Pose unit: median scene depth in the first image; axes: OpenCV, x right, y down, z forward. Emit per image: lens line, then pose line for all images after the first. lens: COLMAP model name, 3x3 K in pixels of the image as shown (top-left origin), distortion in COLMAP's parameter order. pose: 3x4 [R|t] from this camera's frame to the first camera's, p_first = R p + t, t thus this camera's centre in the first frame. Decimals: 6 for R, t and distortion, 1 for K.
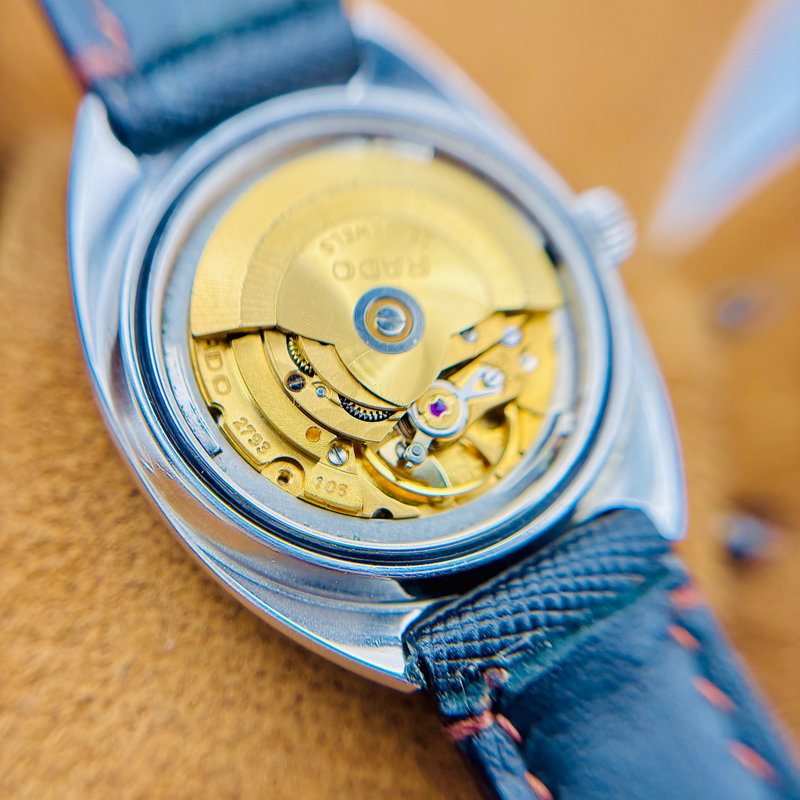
lens RADIAL K [[847.4, 0, 363.9], [0, 847.4, 430.8], [0, 0, 1]] dist [0.556722, -0.006982]
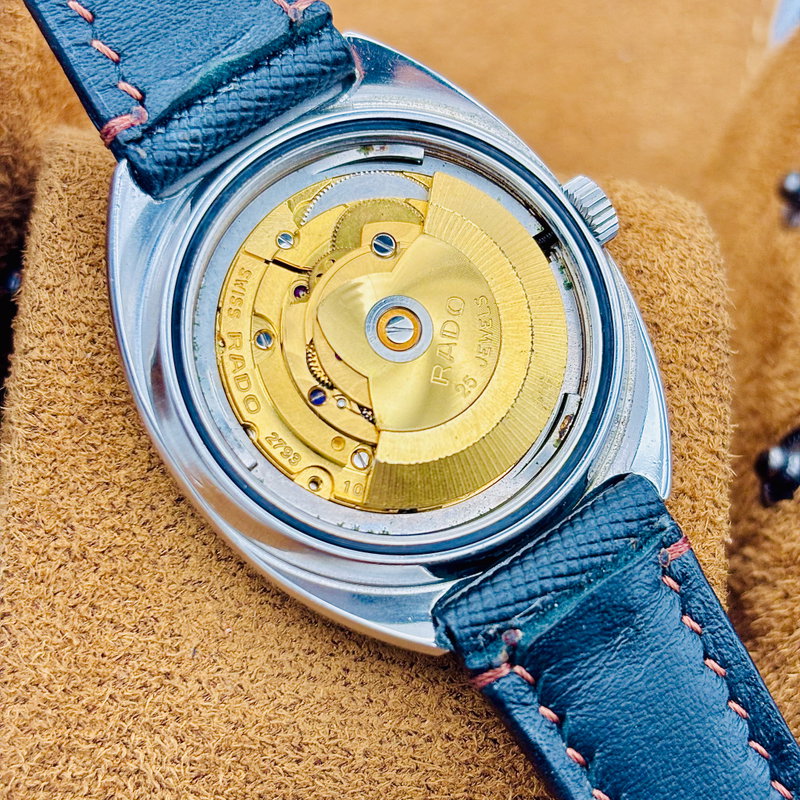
lens RADIAL K [[1739.1, 0, 375.2], [0, 1739.1, 409.4], [0, 0, 1]] dist [0.246270, -1.131340]
pose [[0.996330, -0.082095, -0.024218, 0.046556], [0.084541, 0.988096, 0.128528, -0.326188], [0.013378, -0.130103, 0.991410, -1.227358]]
